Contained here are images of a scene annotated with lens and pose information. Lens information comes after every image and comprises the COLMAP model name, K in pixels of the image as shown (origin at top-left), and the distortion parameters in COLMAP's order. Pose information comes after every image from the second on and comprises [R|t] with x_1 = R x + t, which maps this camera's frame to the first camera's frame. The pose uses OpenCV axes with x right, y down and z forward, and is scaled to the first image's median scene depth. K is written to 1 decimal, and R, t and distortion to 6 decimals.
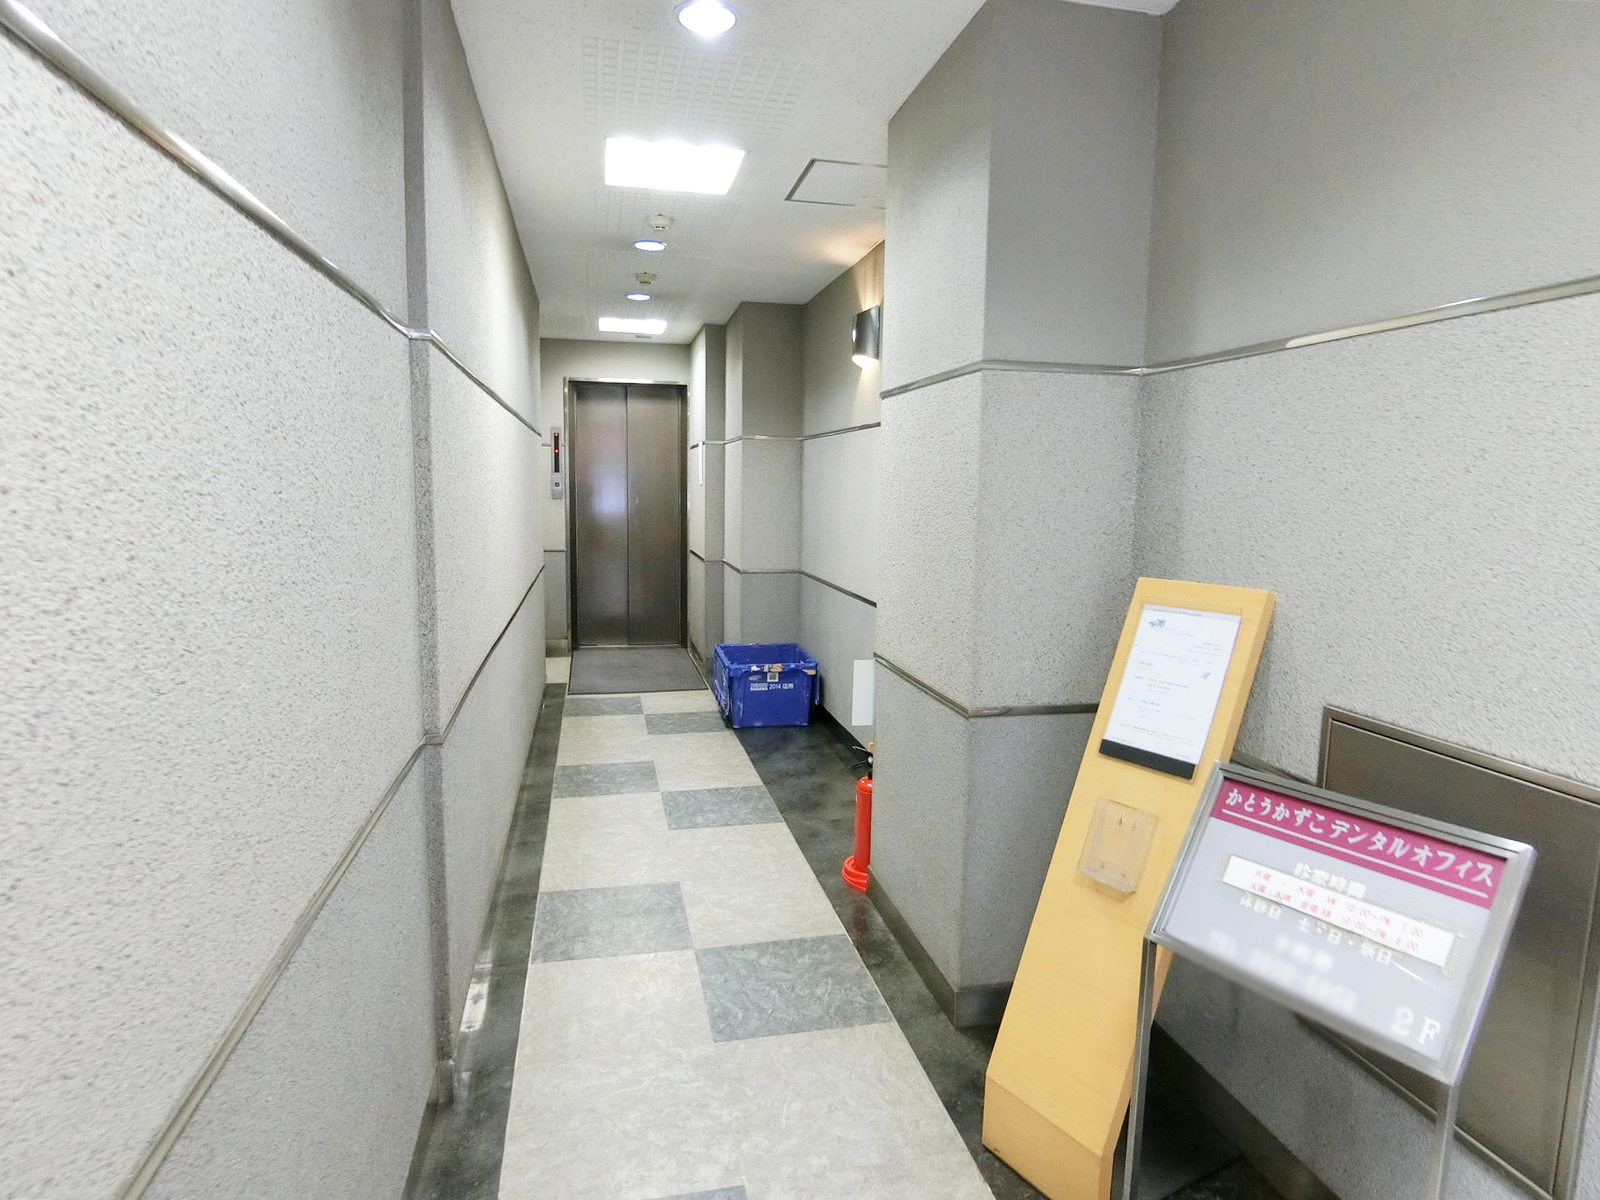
lens RADIAL K [[1002.4, 0, 800.0], [0, 1002.4, 600.0], [0, 0, 1]] dist [0.003884, -0.015480]
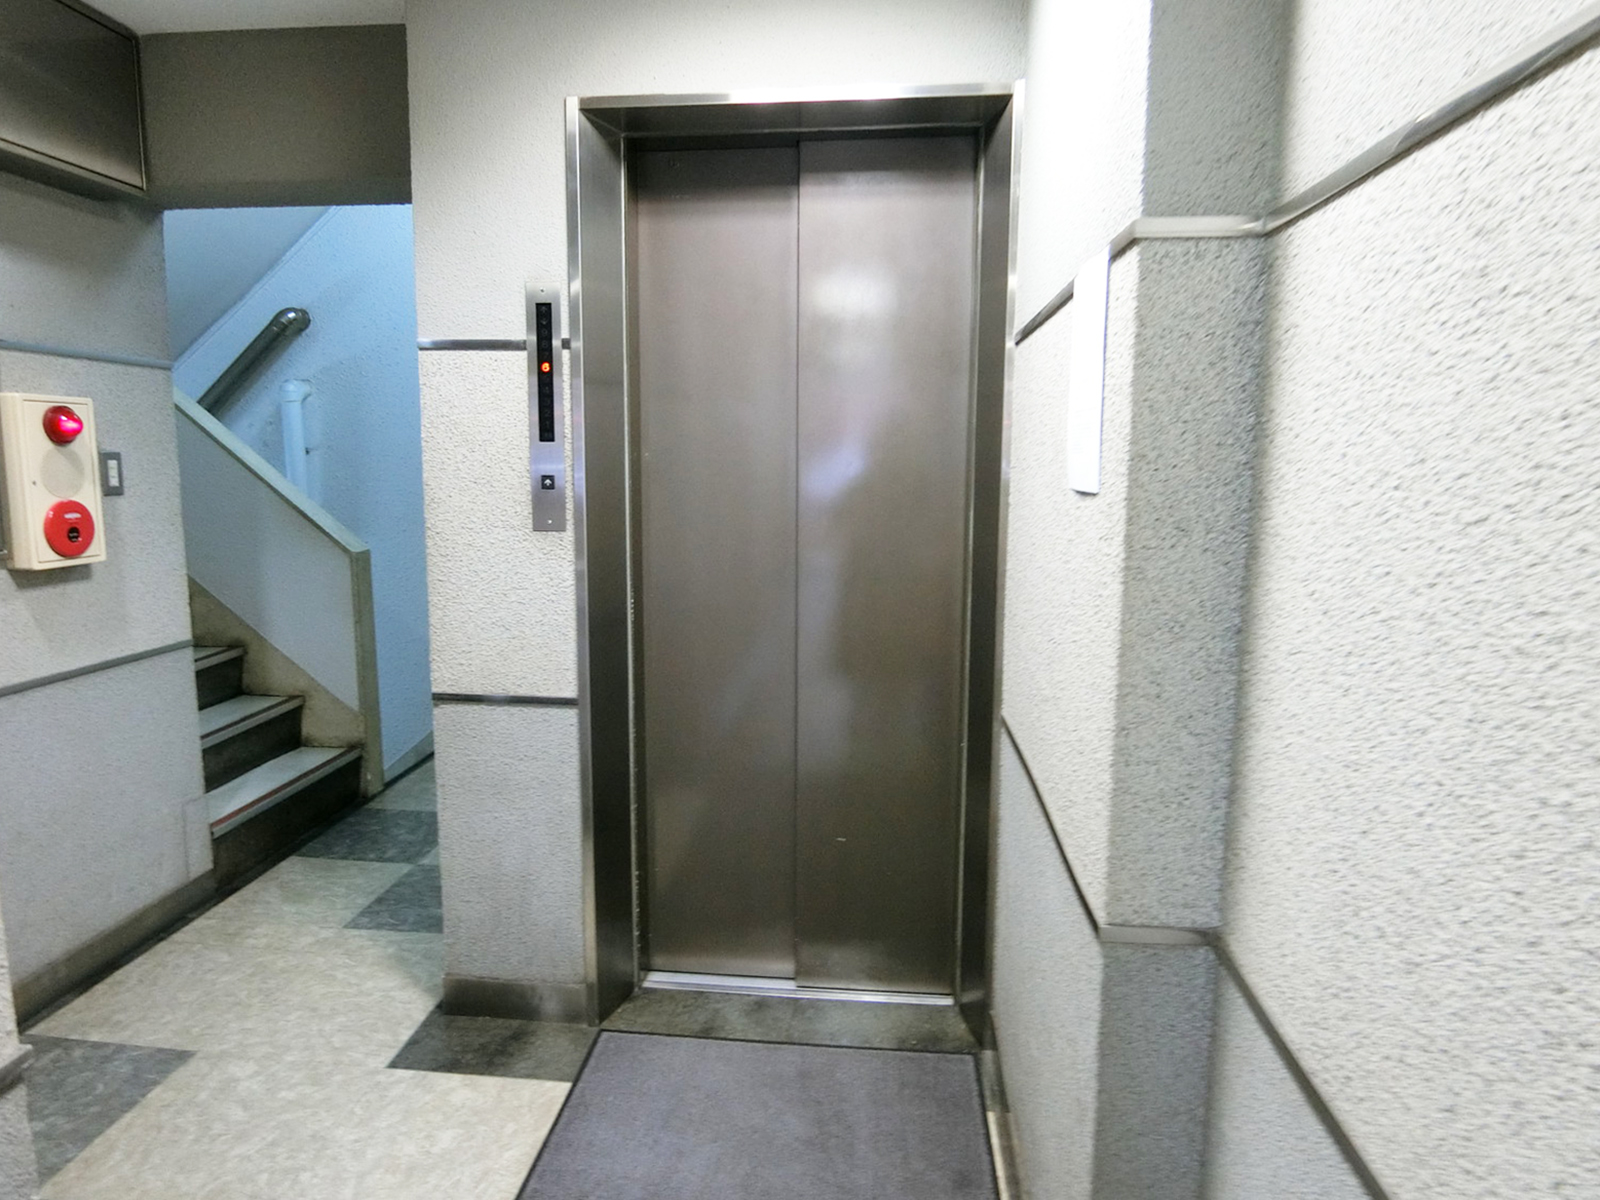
lens RADIAL K [[1002.4, 0, 800.0], [0, 1002.4, 600.0], [0, 0, 1]] dist [0.003884, -0.015480]
pose [[0.958372, 0.031471, -0.283781, -0.088670], [-0.023836, 0.999256, 0.030320, -0.091419], [0.284524, -0.022294, 0.958410, 0.741620]]
